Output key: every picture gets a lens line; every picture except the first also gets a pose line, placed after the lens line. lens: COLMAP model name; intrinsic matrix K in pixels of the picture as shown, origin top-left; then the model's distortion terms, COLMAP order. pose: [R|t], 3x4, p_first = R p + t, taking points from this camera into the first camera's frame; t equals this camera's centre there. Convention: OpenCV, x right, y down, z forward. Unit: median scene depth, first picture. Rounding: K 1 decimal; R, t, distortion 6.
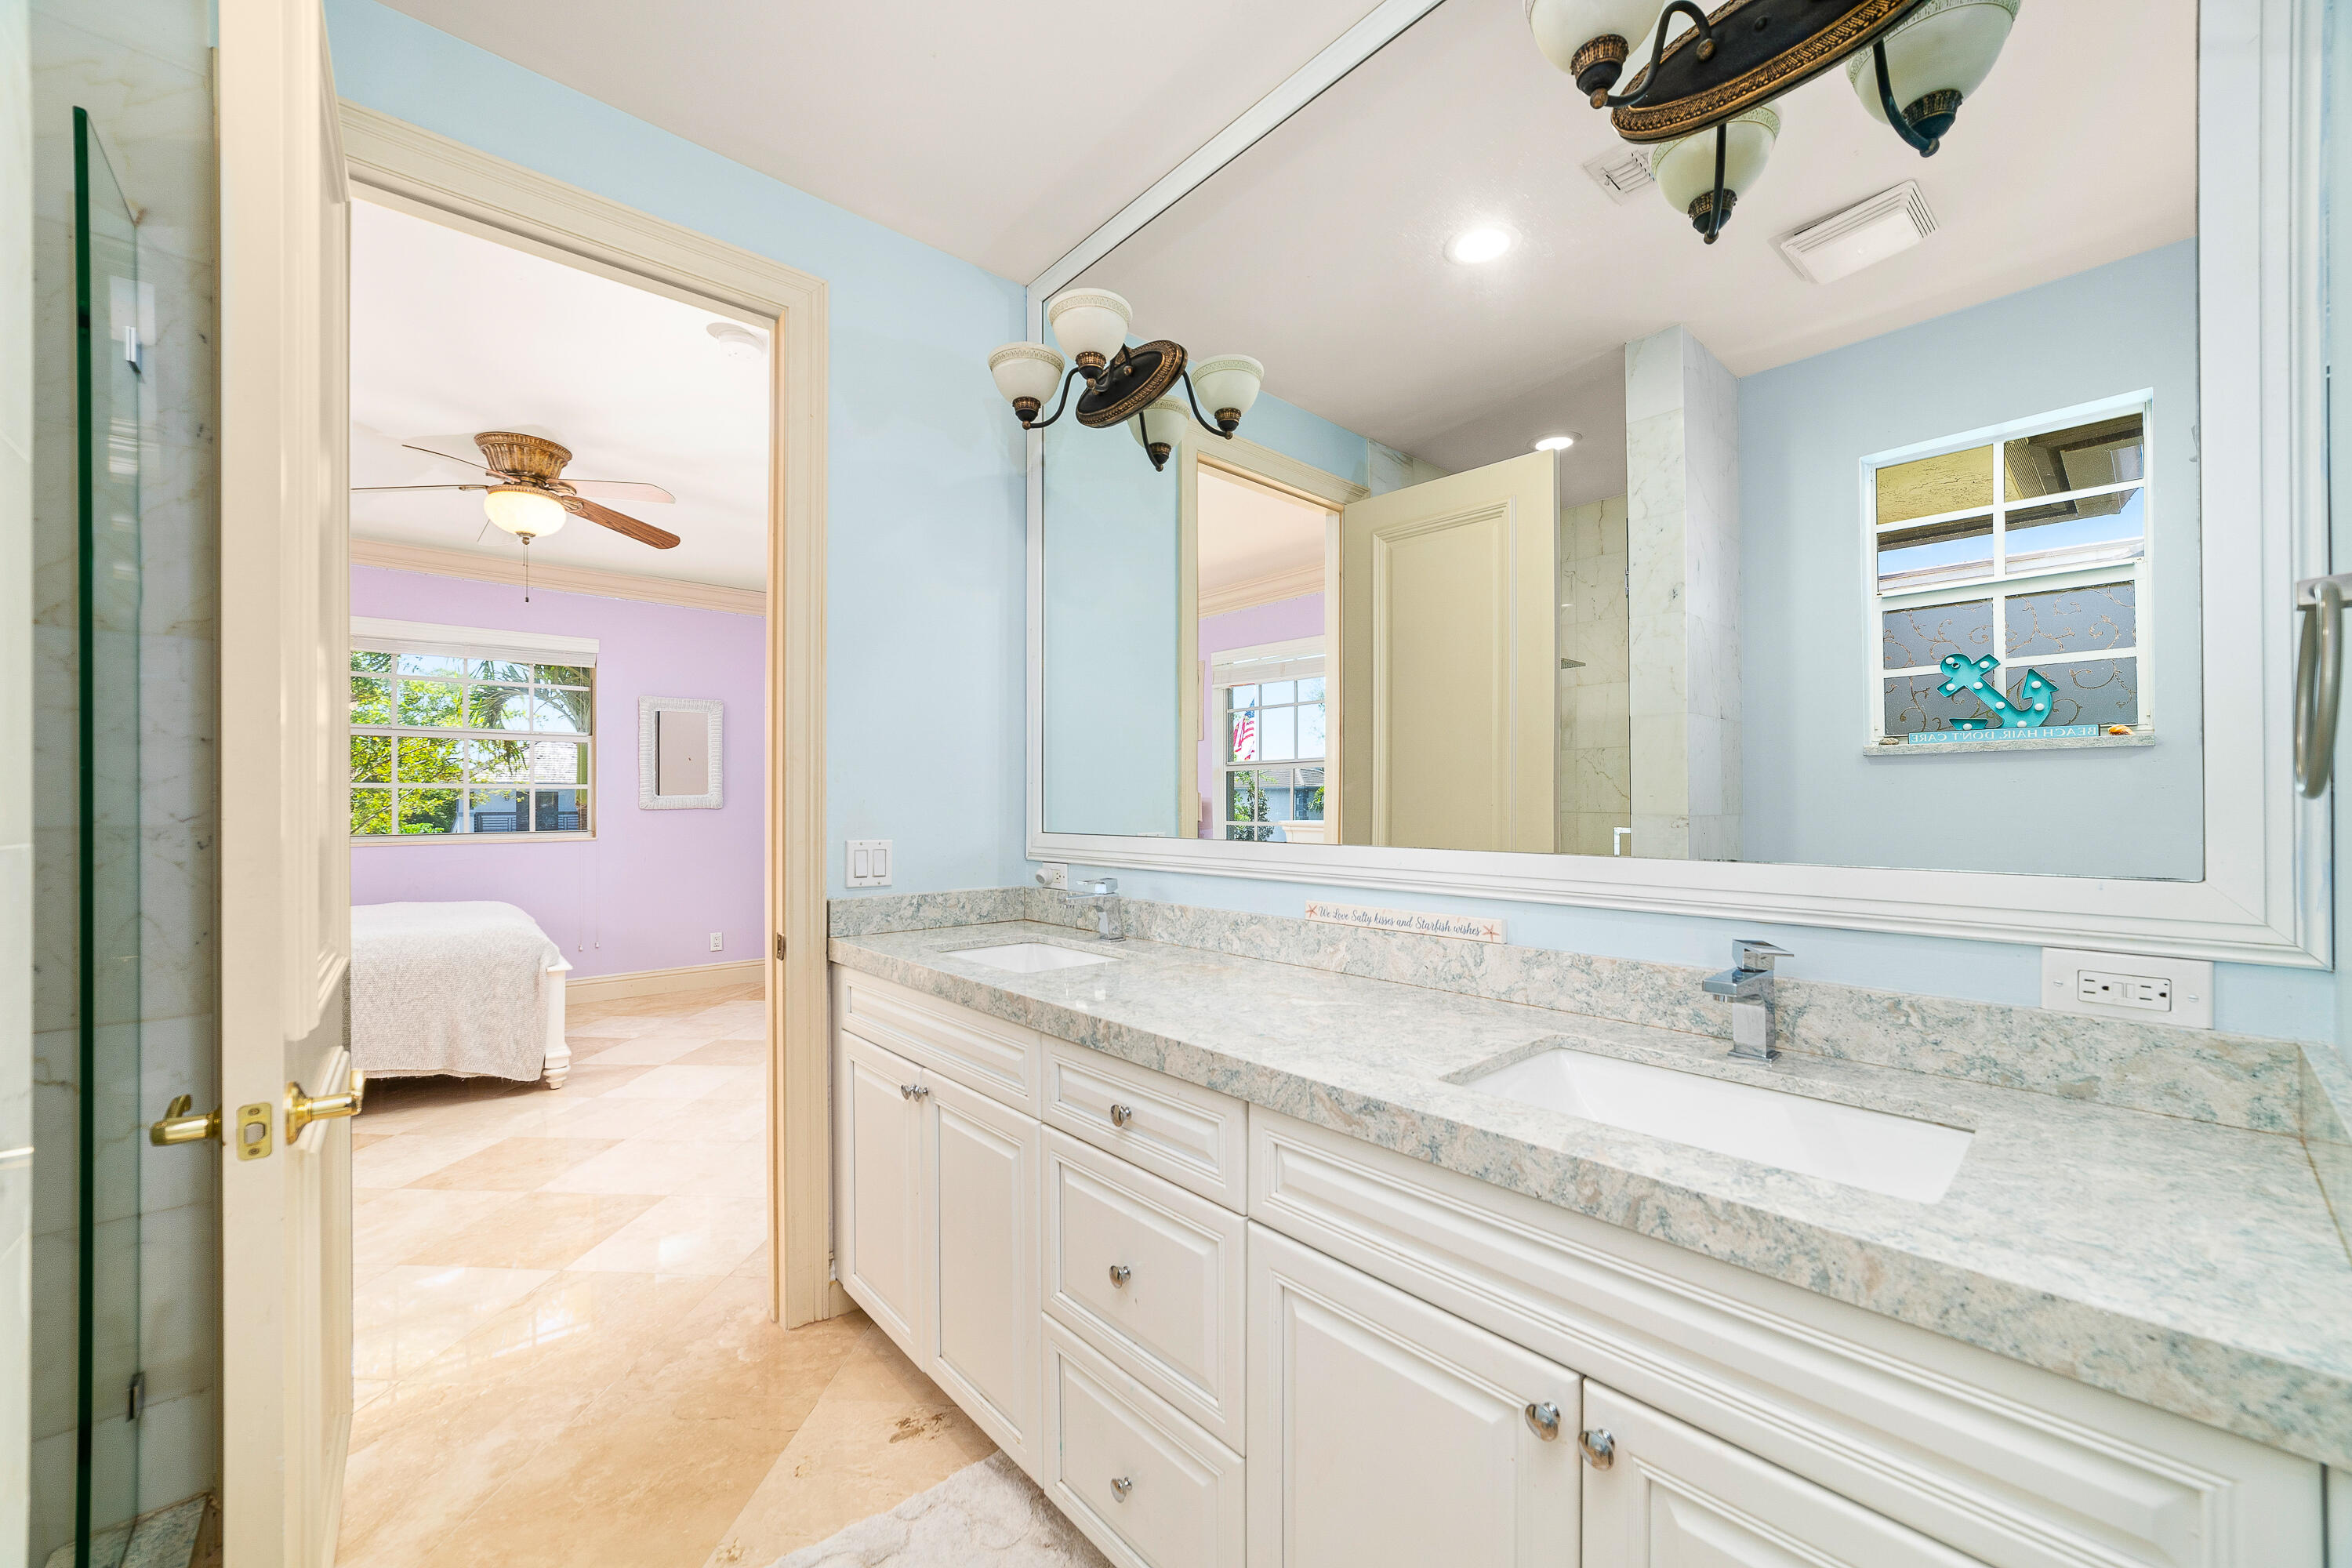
lens RADIAL K [[902.7, 0, 1170.6], [0, 902.7, 799.2], [0, 0, 1]] dist [-0.014414, 0.000213]
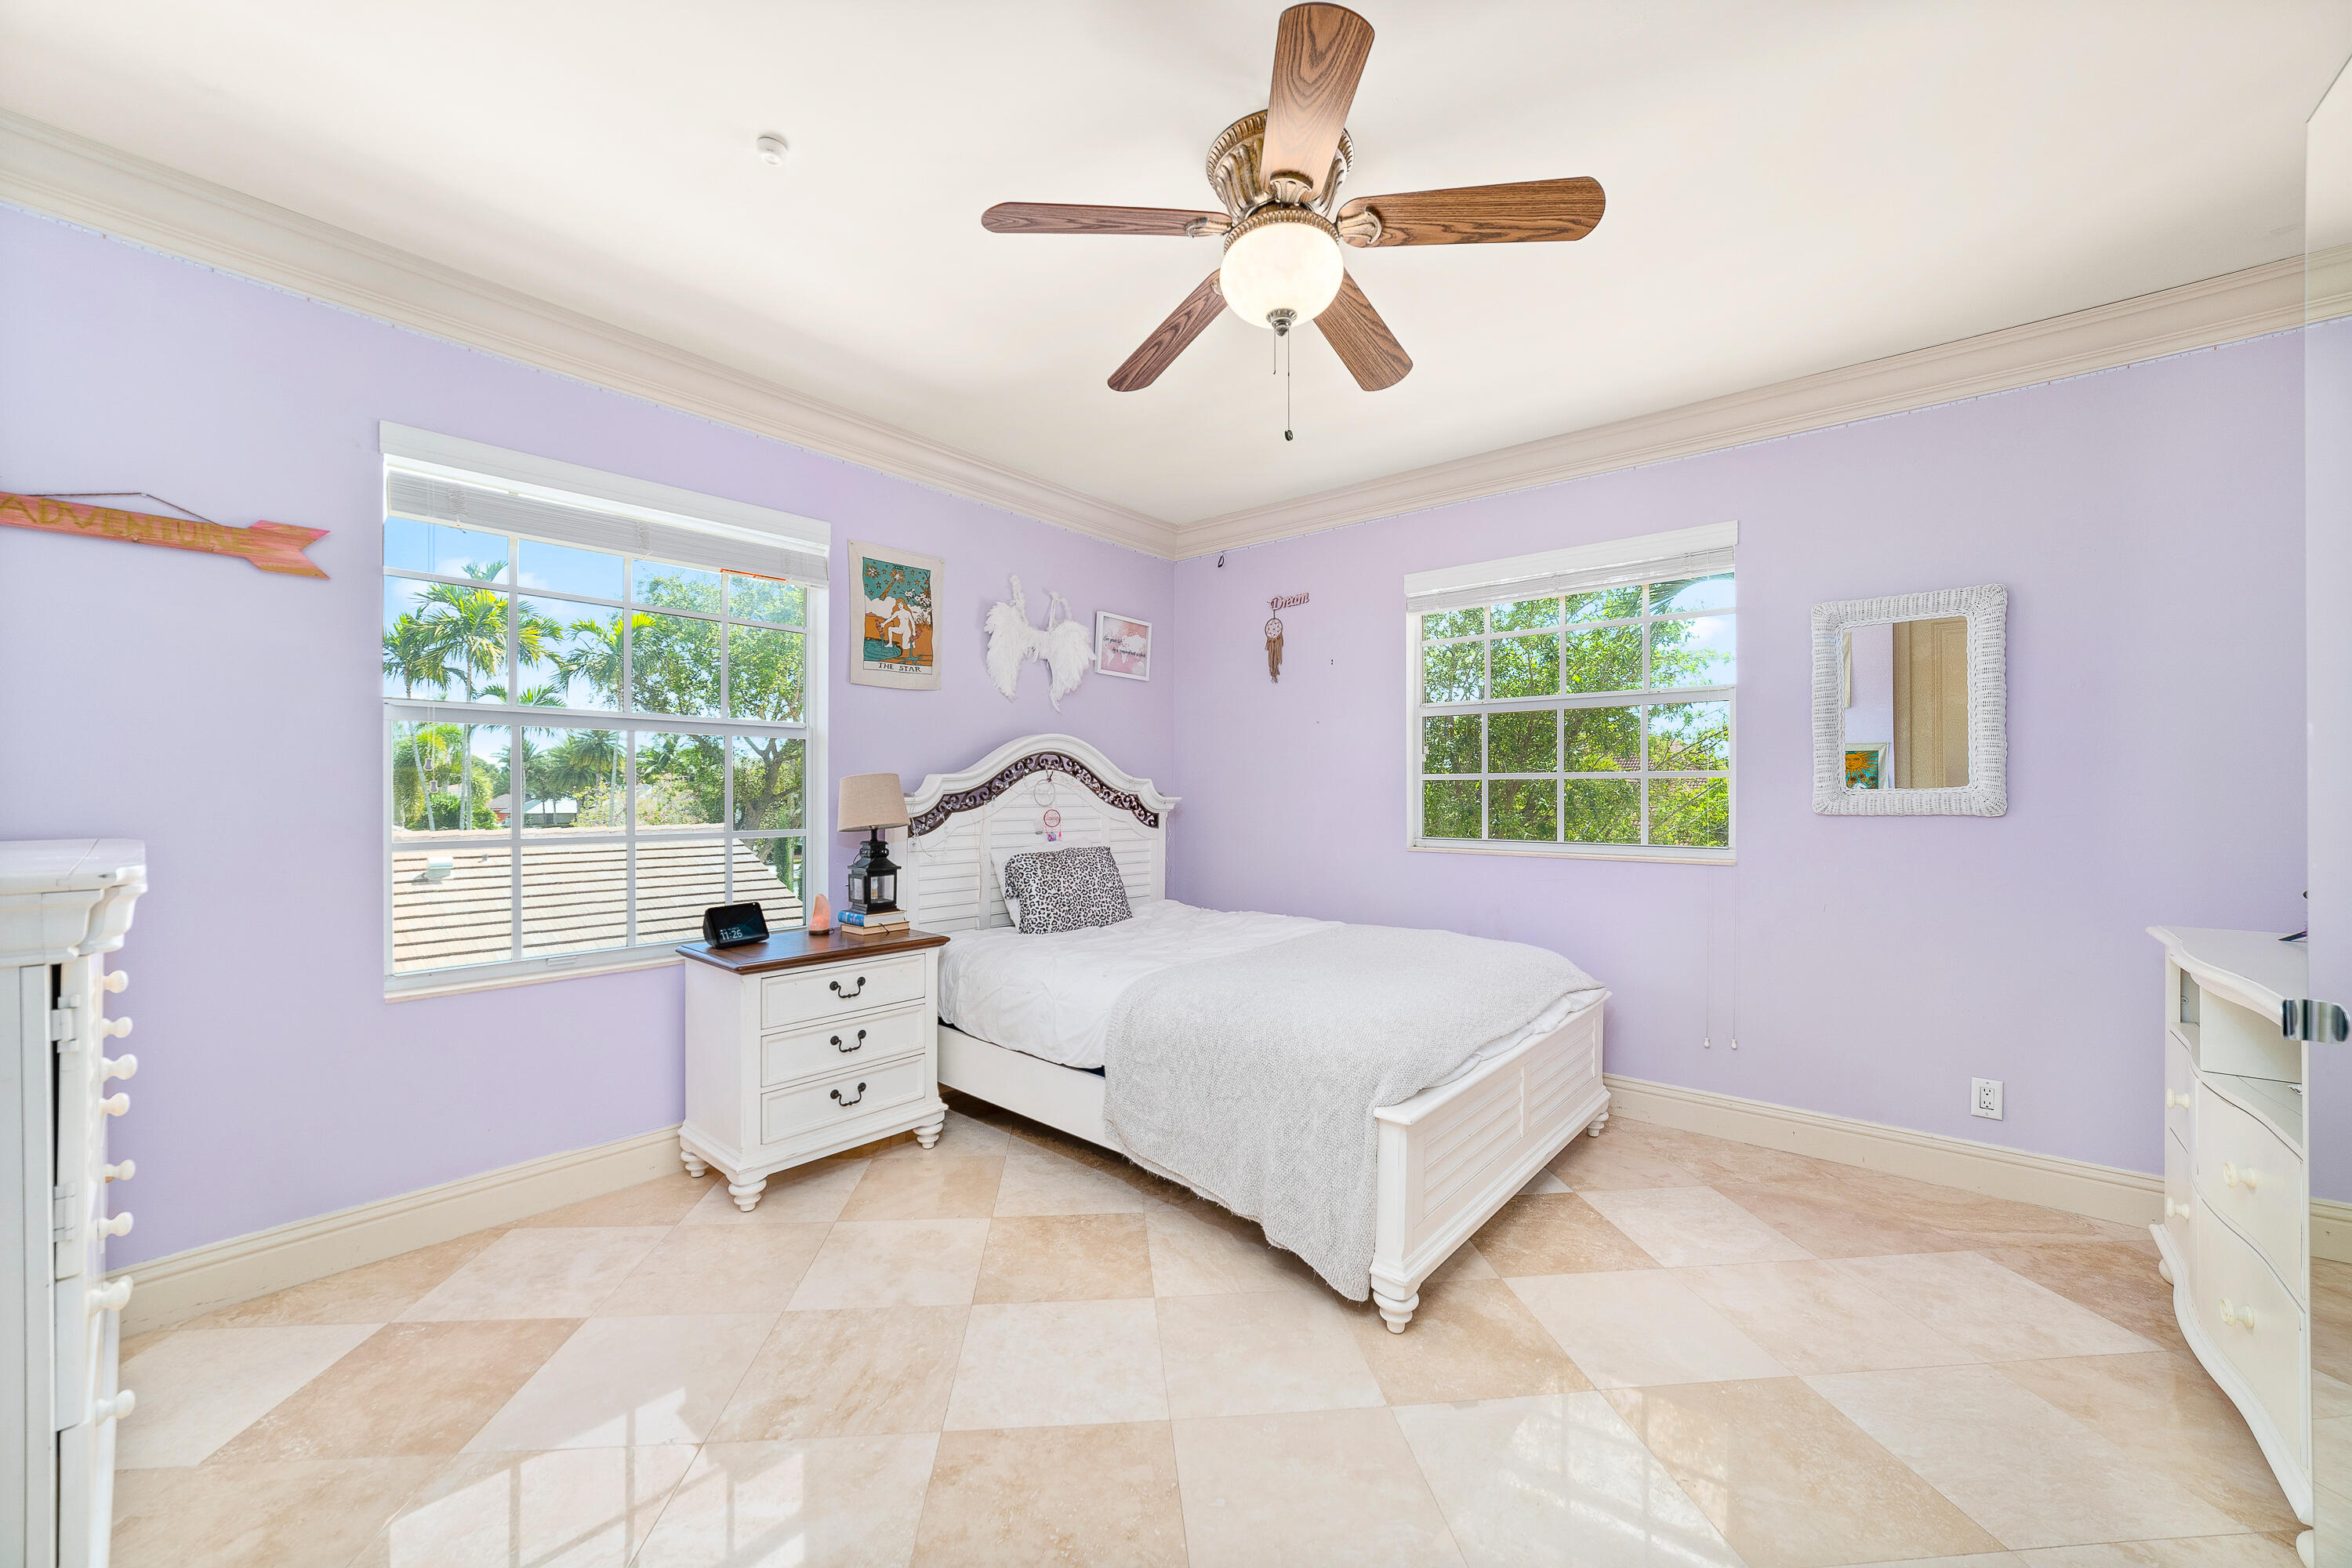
lens RADIAL K [[902.7, 0, 1170.6], [0, 902.7, 799.2], [0, 0, 1]] dist [-0.014414, 0.000213]
pose [[0.153367, 0.011221, -0.988106, -0.179024], [0.000595, 0.999934, 0.011448, -0.006123], [0.988169, -0.002343, 0.153350, 0.808468]]
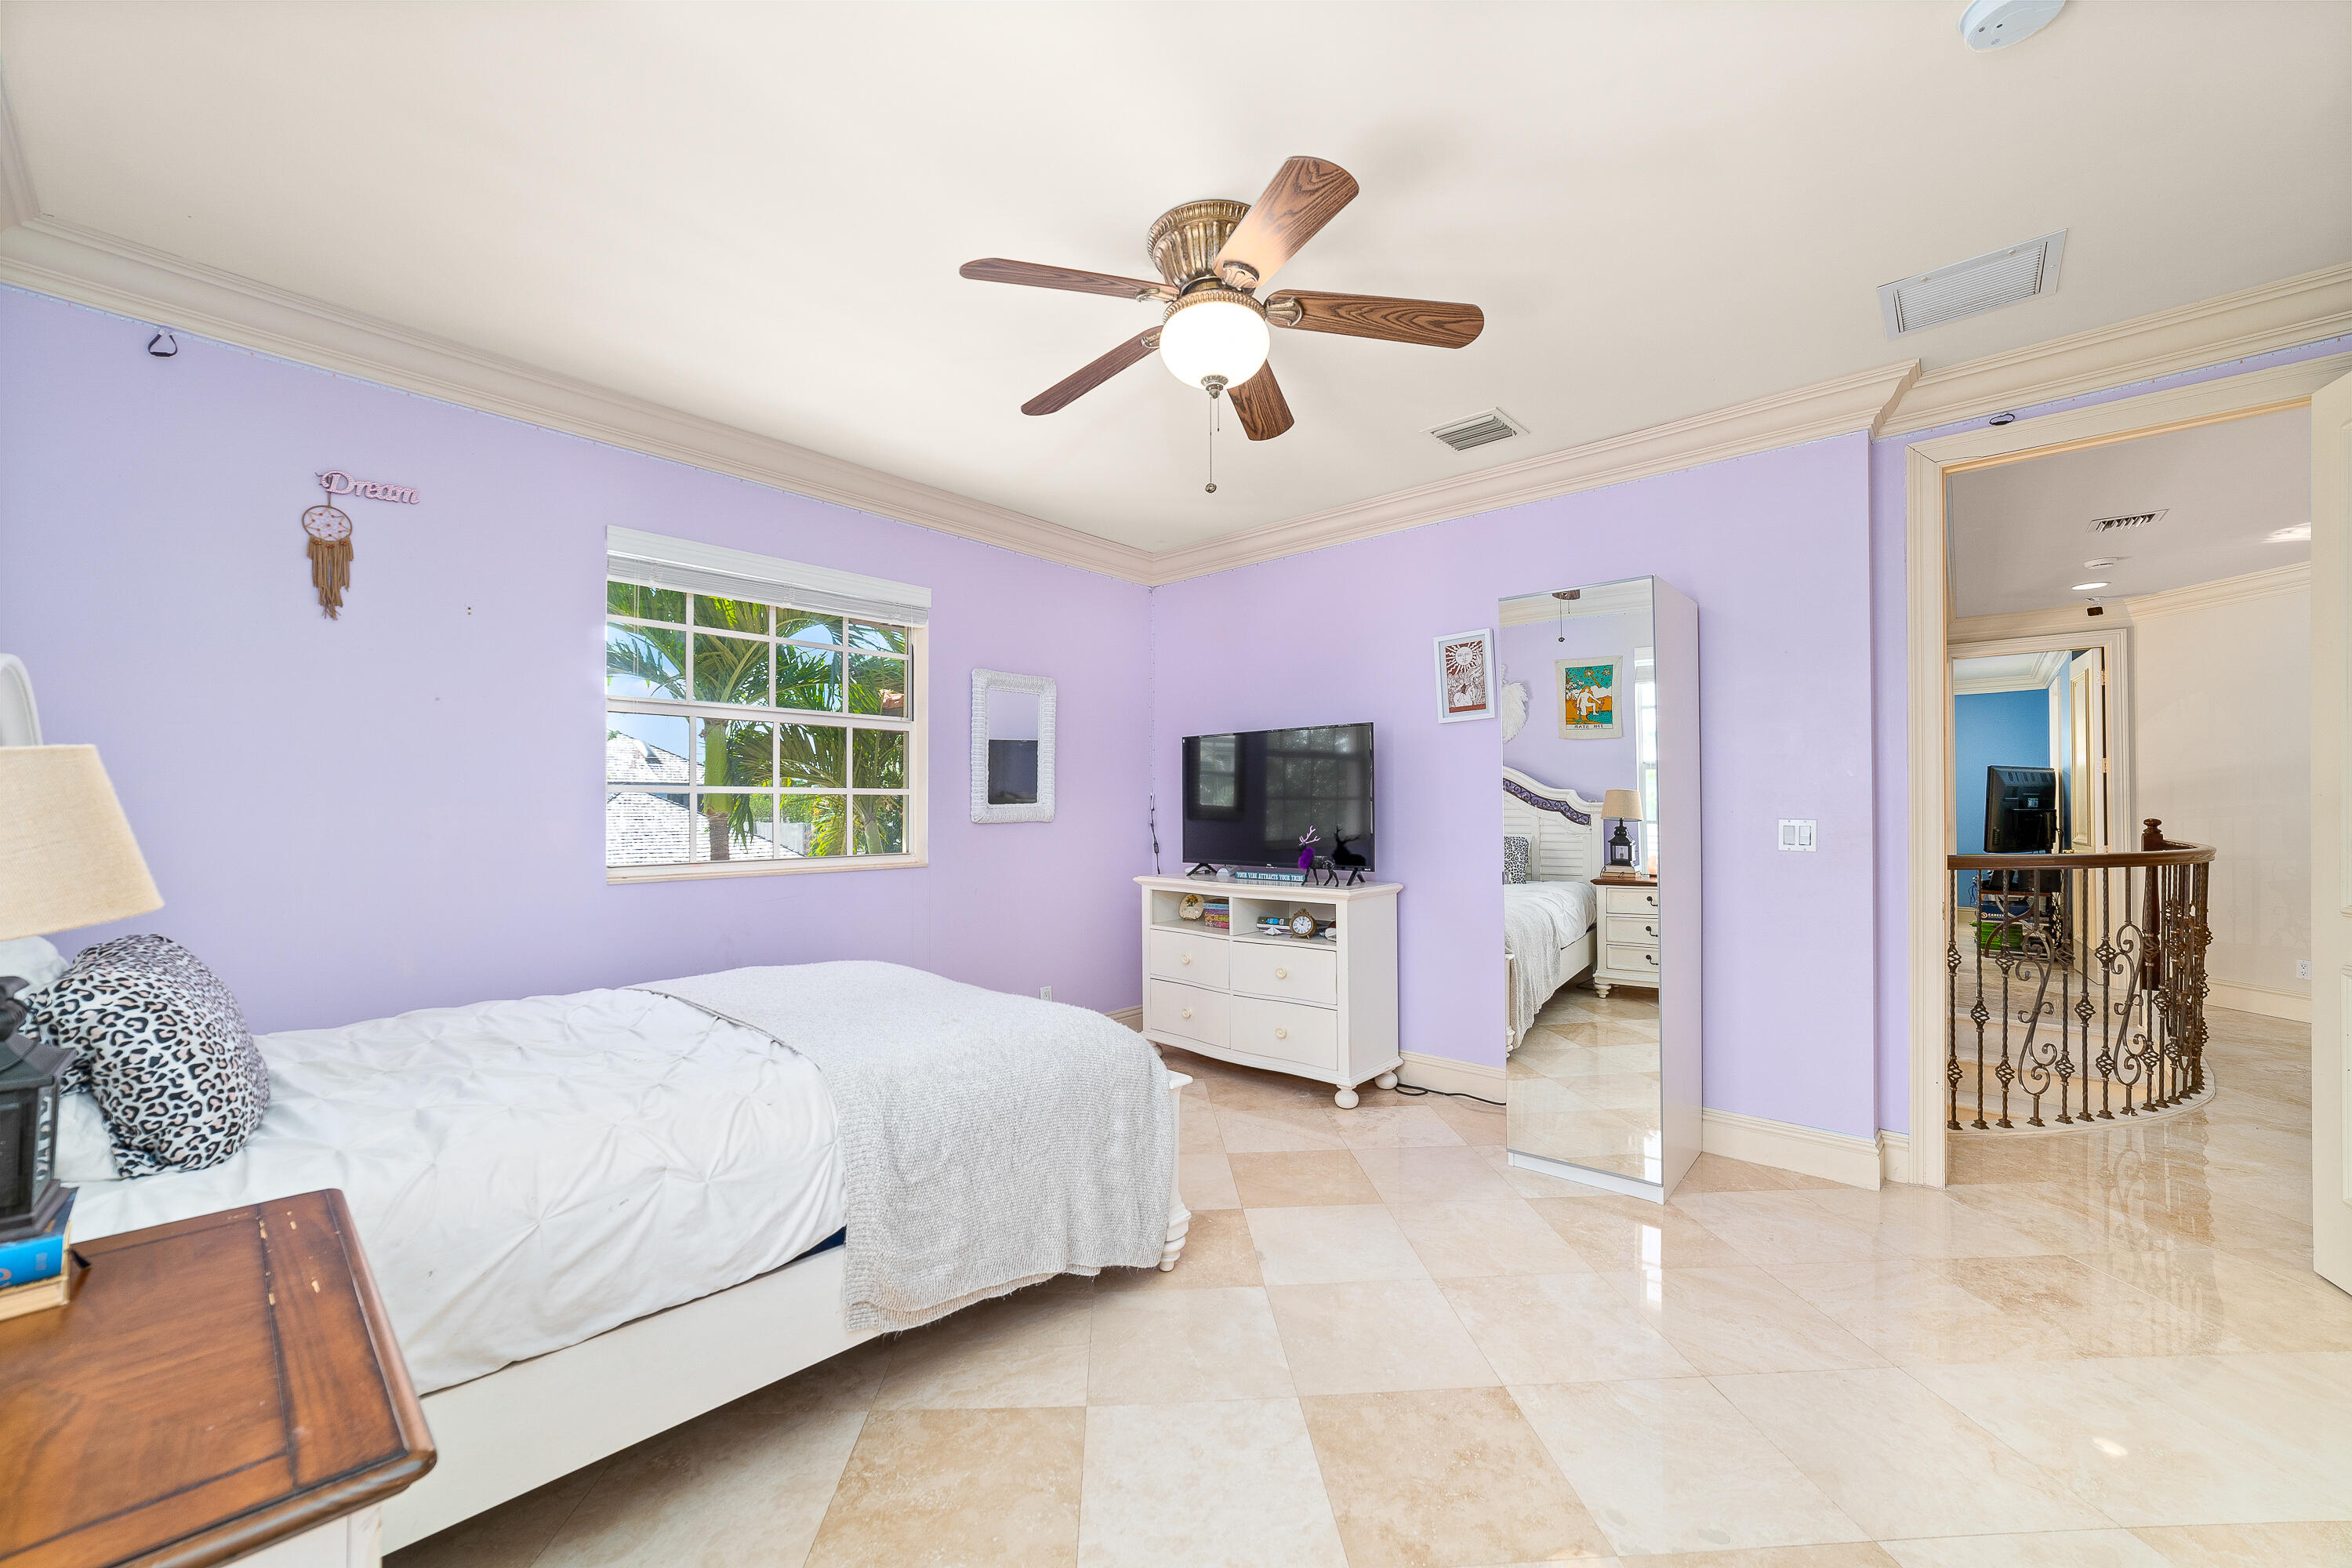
lens RADIAL K [[902.7, 0, 1170.6], [0, 902.7, 799.2], [0, 0, 1]] dist [-0.014414, 0.000213]
pose [[0.992412, -0.001114, 0.122956, -0.784019], [0.002436, 0.999941, -0.010601, -0.000530], [-0.122937, 0.010821, 0.992356, 0.382458]]
